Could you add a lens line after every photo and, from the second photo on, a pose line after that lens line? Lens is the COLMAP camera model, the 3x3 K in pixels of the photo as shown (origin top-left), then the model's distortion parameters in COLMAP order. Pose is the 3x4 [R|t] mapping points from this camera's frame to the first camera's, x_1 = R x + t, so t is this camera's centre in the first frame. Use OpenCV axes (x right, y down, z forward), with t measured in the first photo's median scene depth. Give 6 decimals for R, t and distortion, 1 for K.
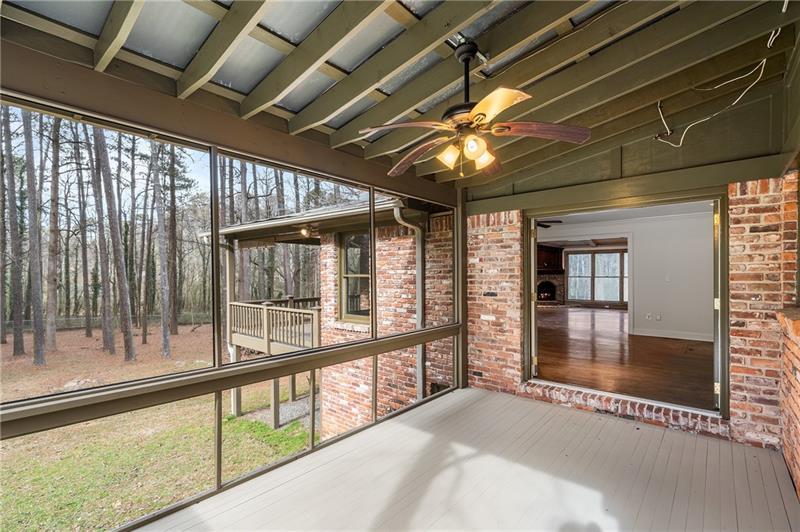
lens RADIAL K [[371.6, 0, 401.6], [0, 371.6, 274.6], [0, 0, 1]] dist [0.000384, 0.000042]
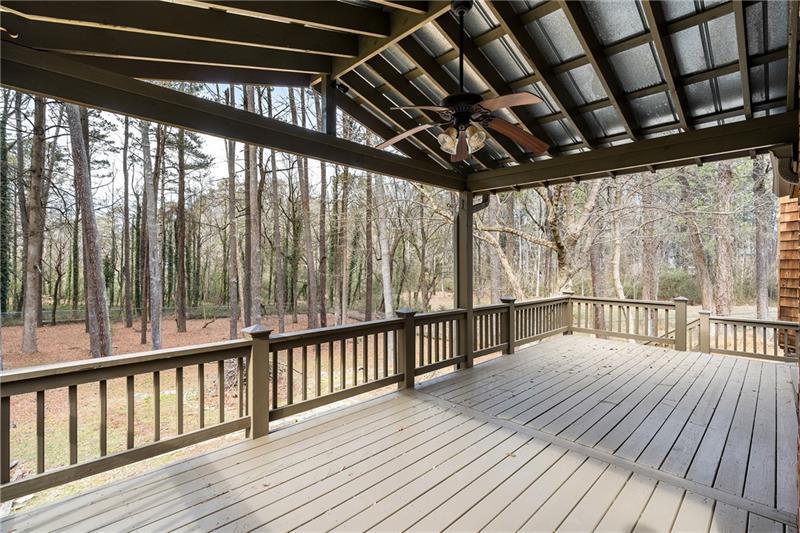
lens RADIAL K [[373.0, 0, 396.6], [0, 373.0, 262.5], [0, 0, 1]] dist [0.000682, -0.000011]
pose [[0.996361, 0.006675, -0.084975, -0.035539], [-0.007223, 0.999955, -0.006143, 0.002414], [0.084930, 0.006734, 0.996364, 0.148096]]
